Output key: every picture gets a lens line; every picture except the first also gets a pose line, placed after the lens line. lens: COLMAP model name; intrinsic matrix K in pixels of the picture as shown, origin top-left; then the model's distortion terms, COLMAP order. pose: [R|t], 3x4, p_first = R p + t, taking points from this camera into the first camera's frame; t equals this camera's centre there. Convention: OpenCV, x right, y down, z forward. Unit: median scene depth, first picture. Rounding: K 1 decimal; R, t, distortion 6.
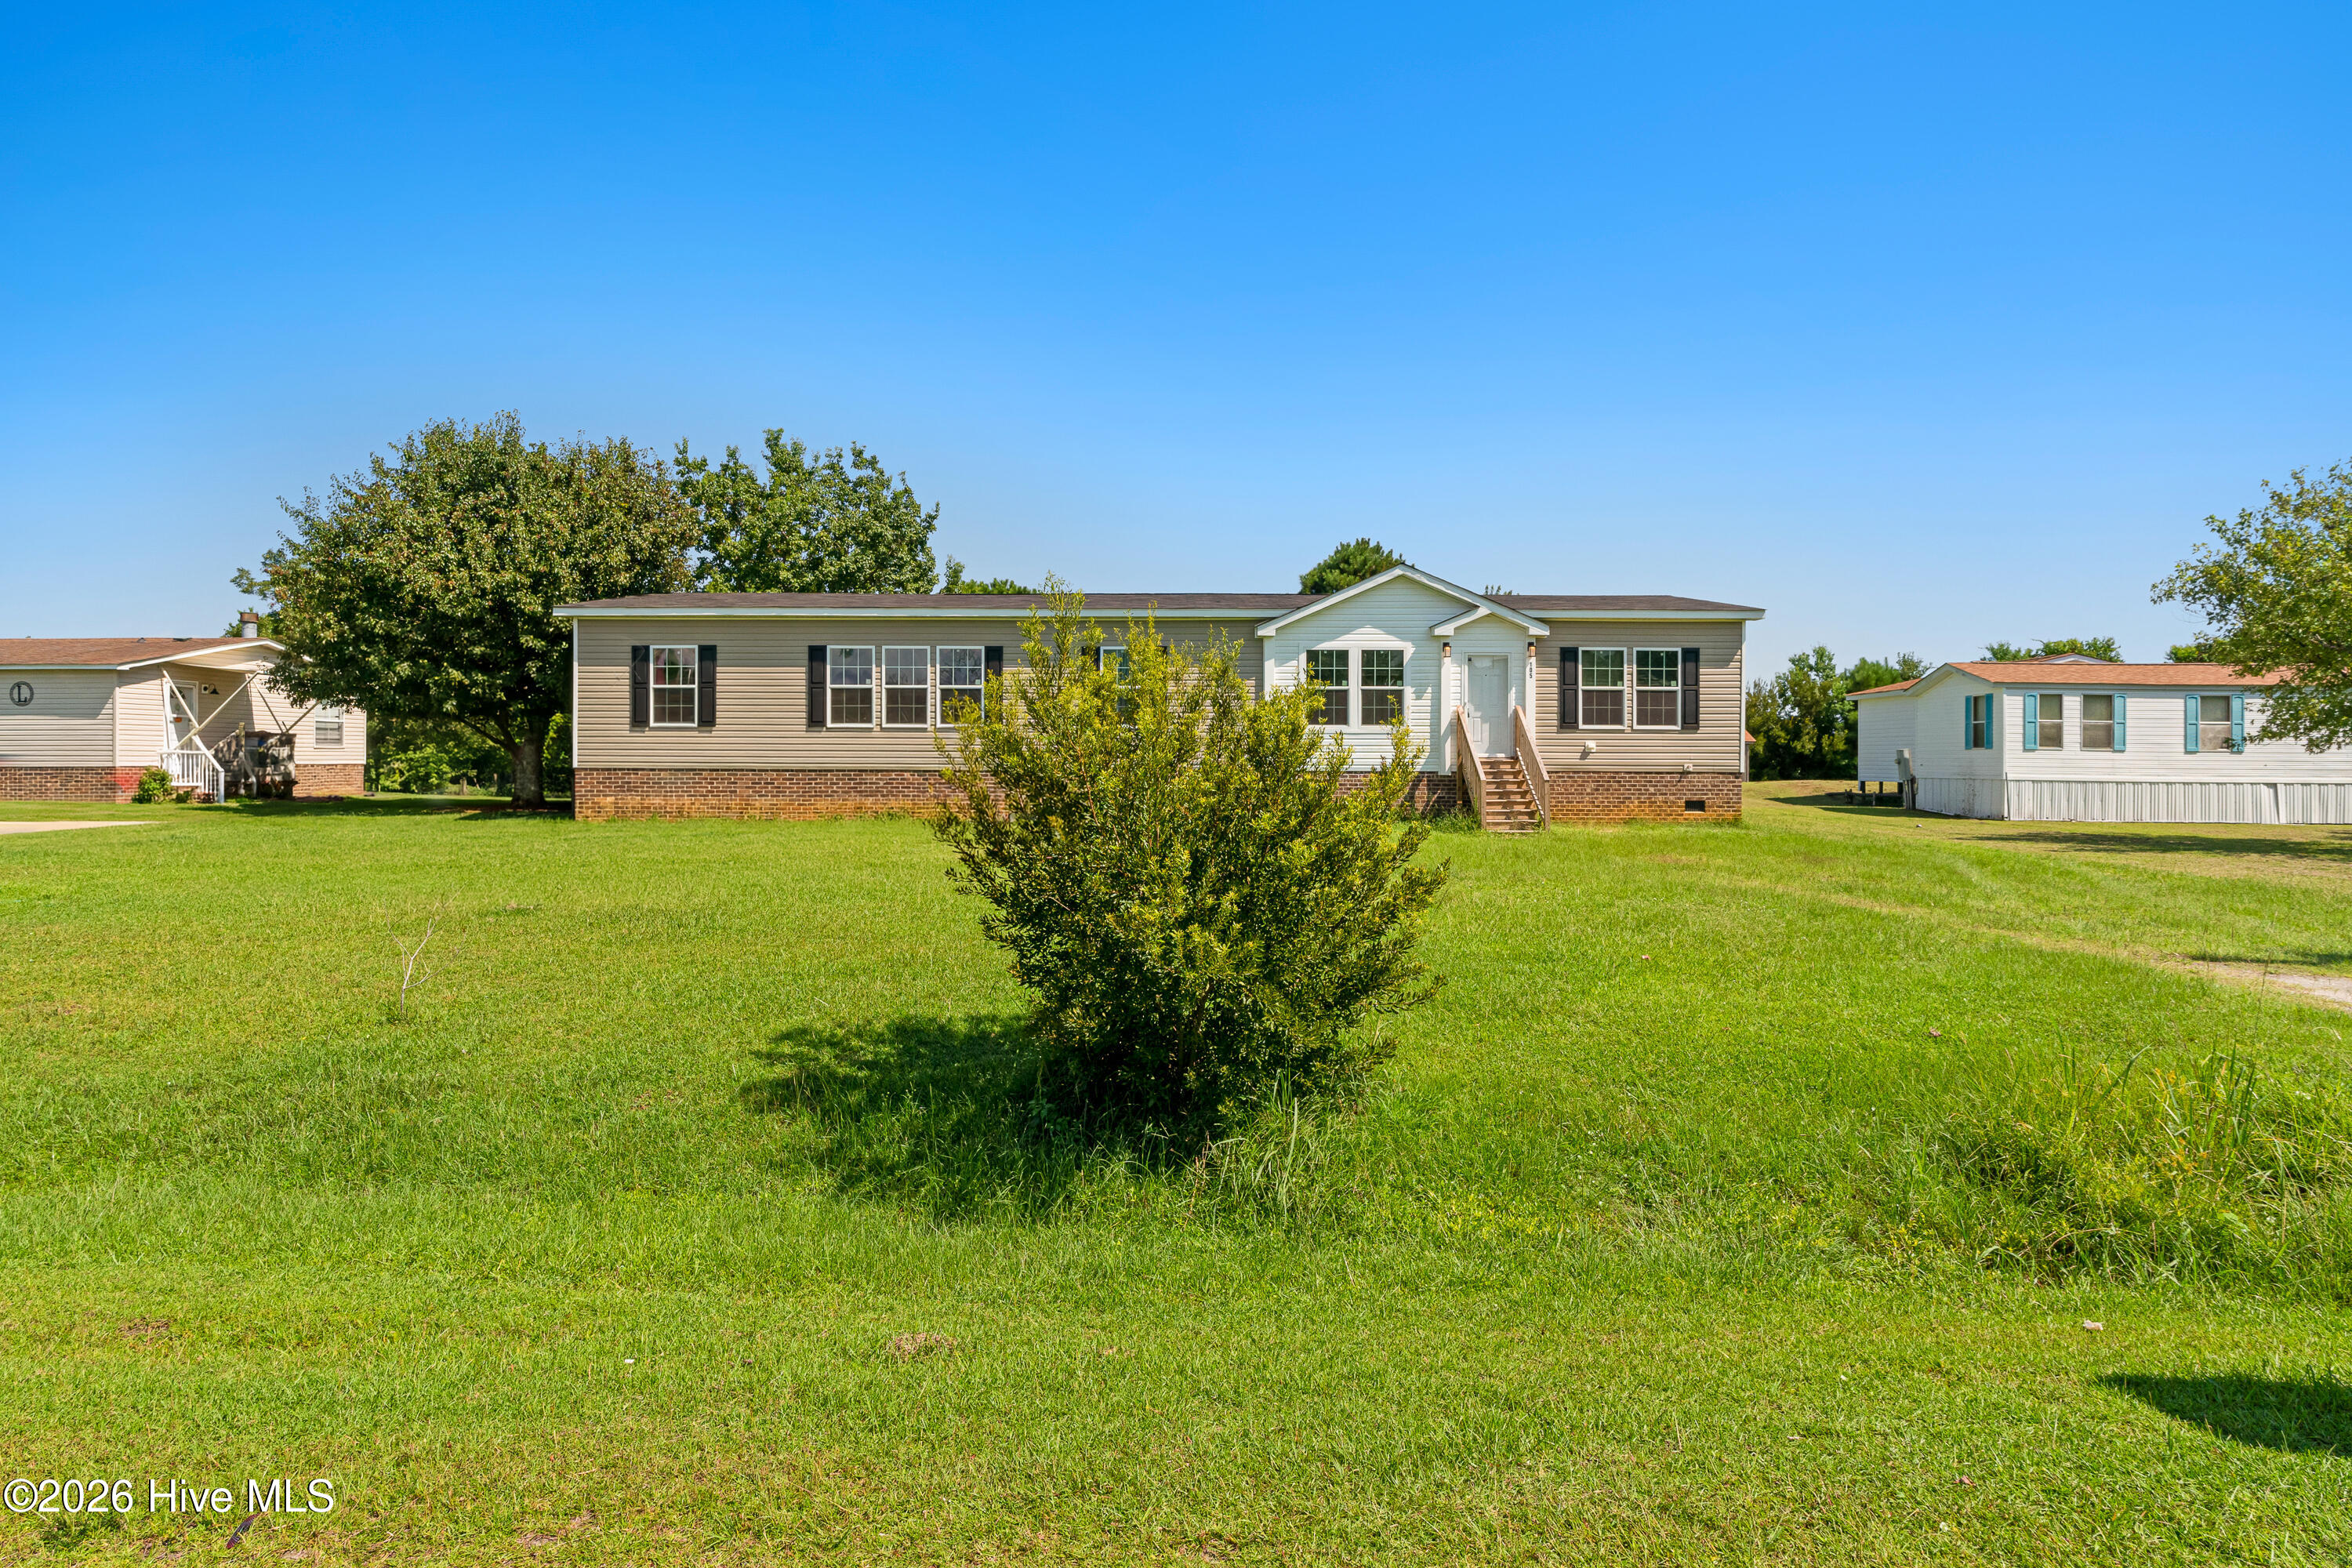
lens RADIAL K [[1241.6, 0, 1227.2], [0, 1241.6, 737.5], [0, 0, 1]] dist [-0.001824, -0.000068]
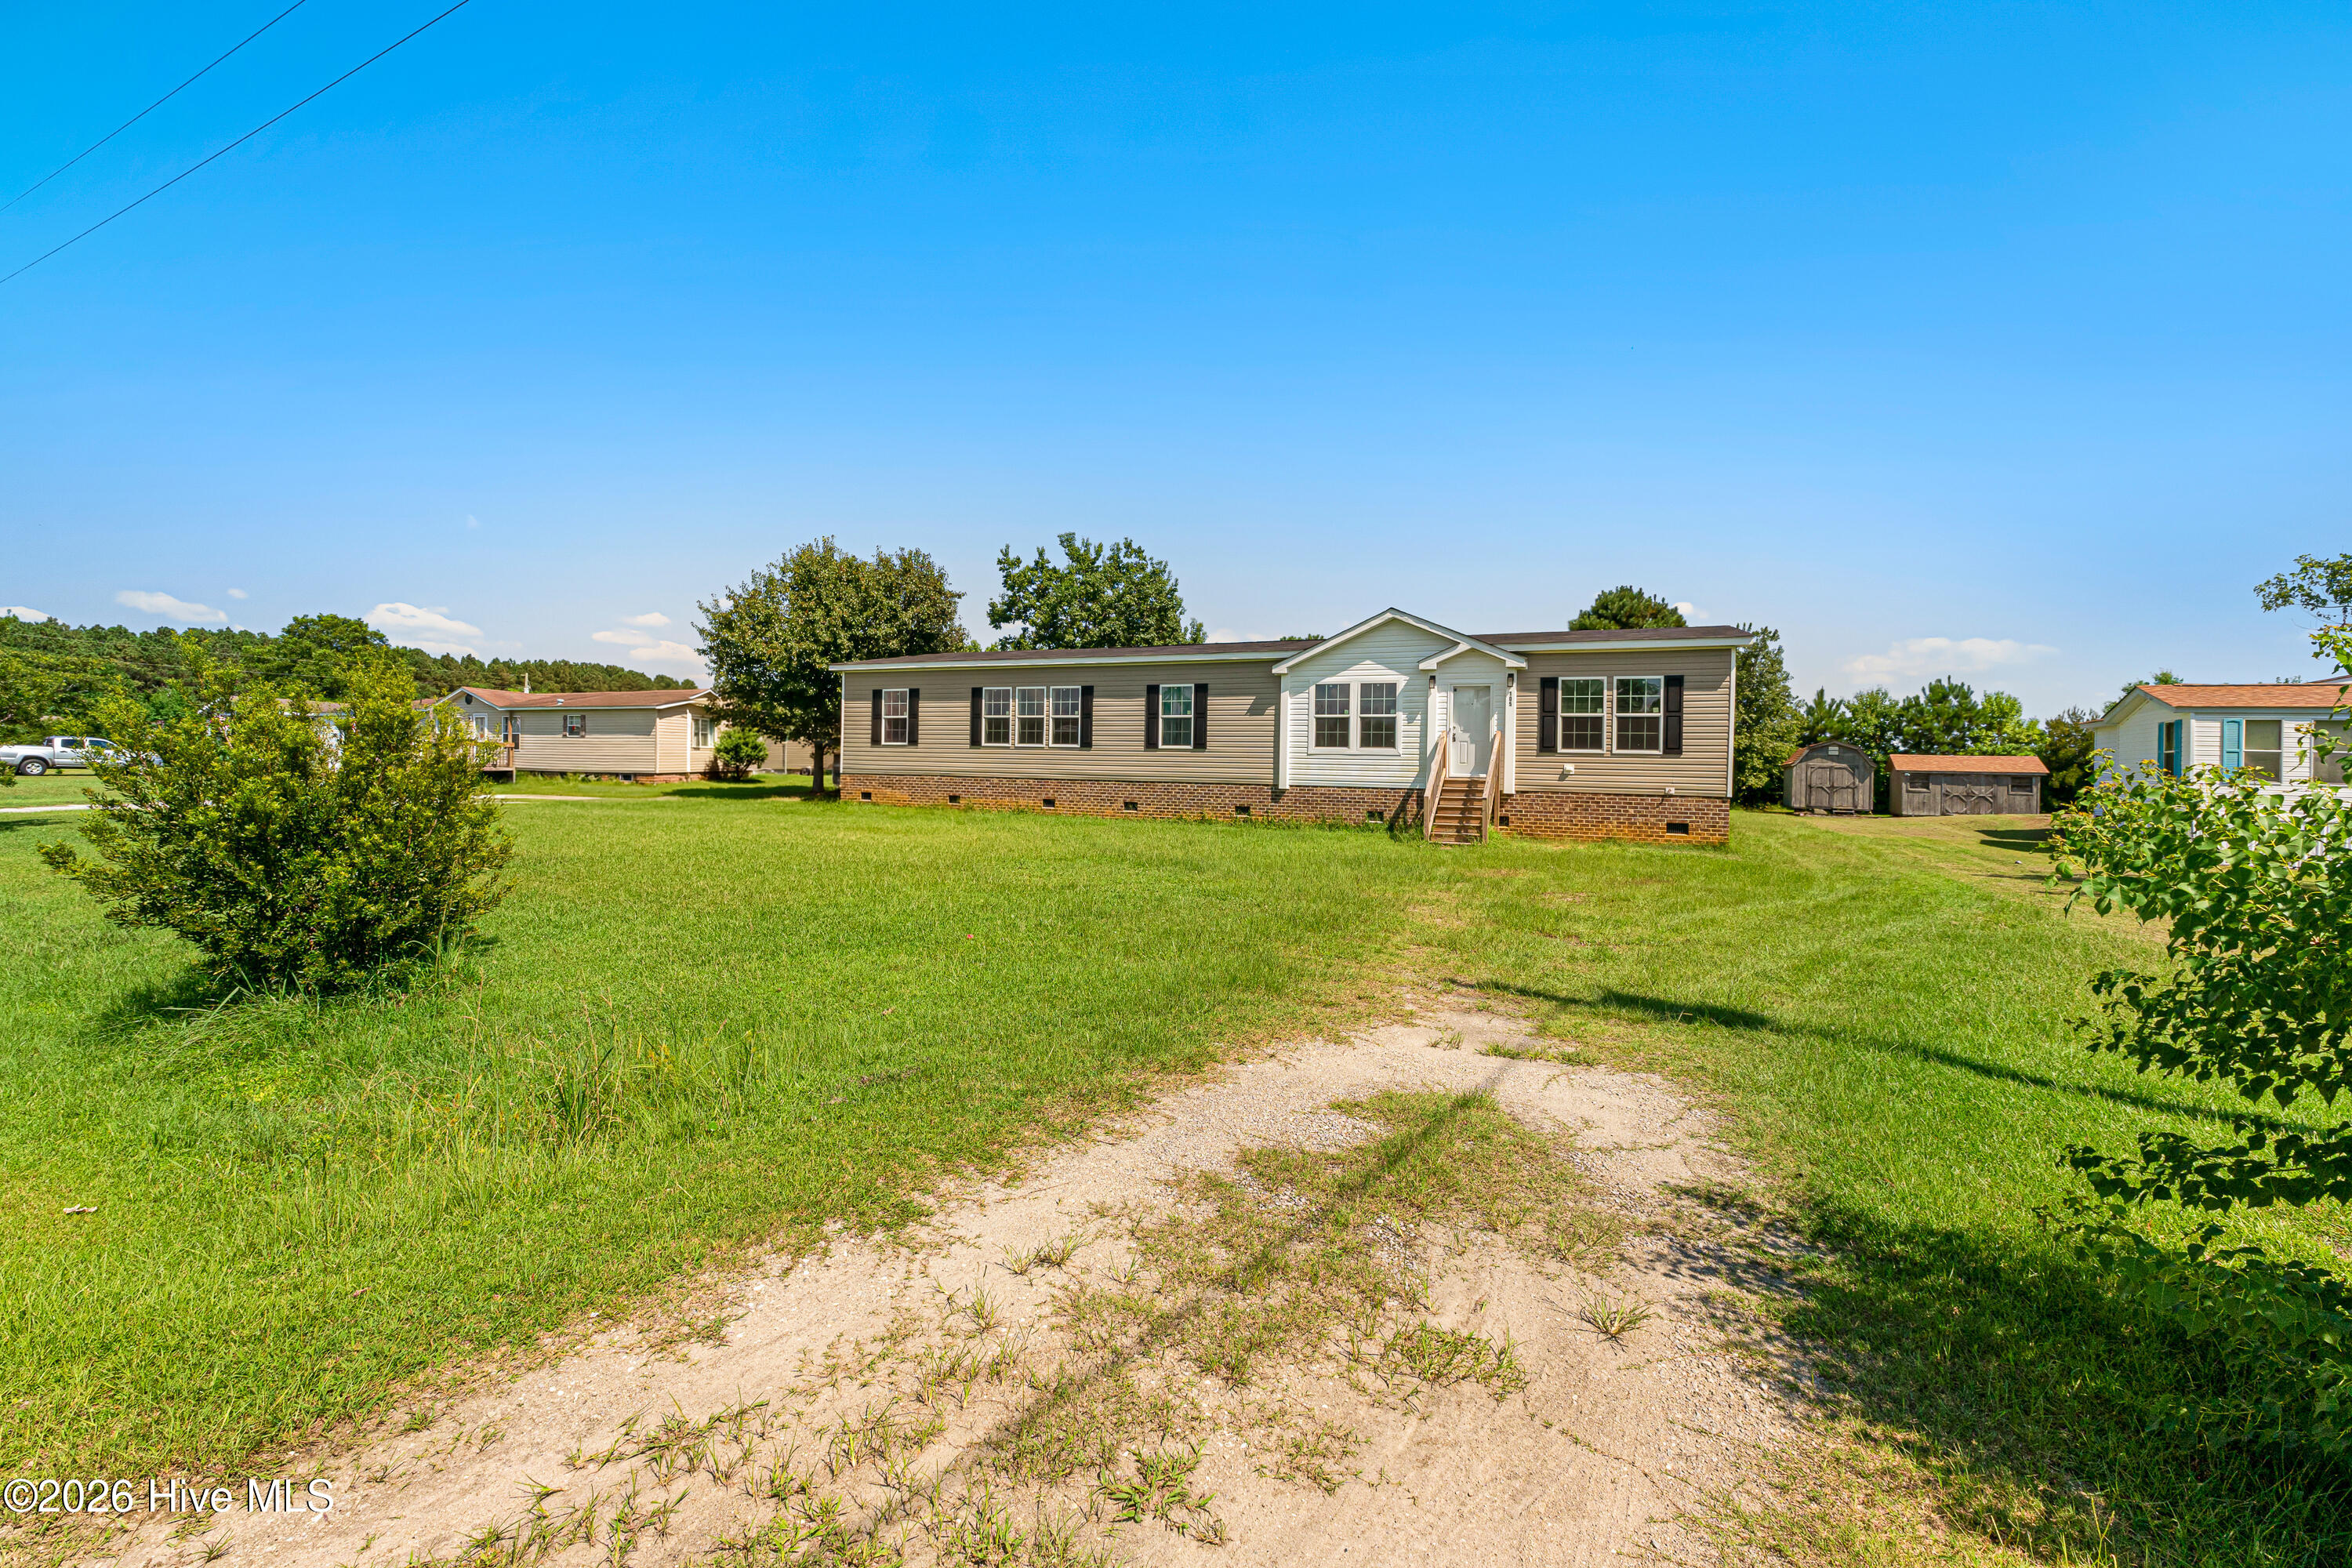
lens RADIAL K [[981.8, 0, 1183.5], [0, 981.8, 754.6], [0, 0, 1]] dist [0.000785, -0.000018]
pose [[0.913430, 0.011185, -0.406842, 0.333430], [-0.013713, 0.999901, -0.003298, 0.002044], [0.406765, 0.008592, 0.913493, 0.084169]]
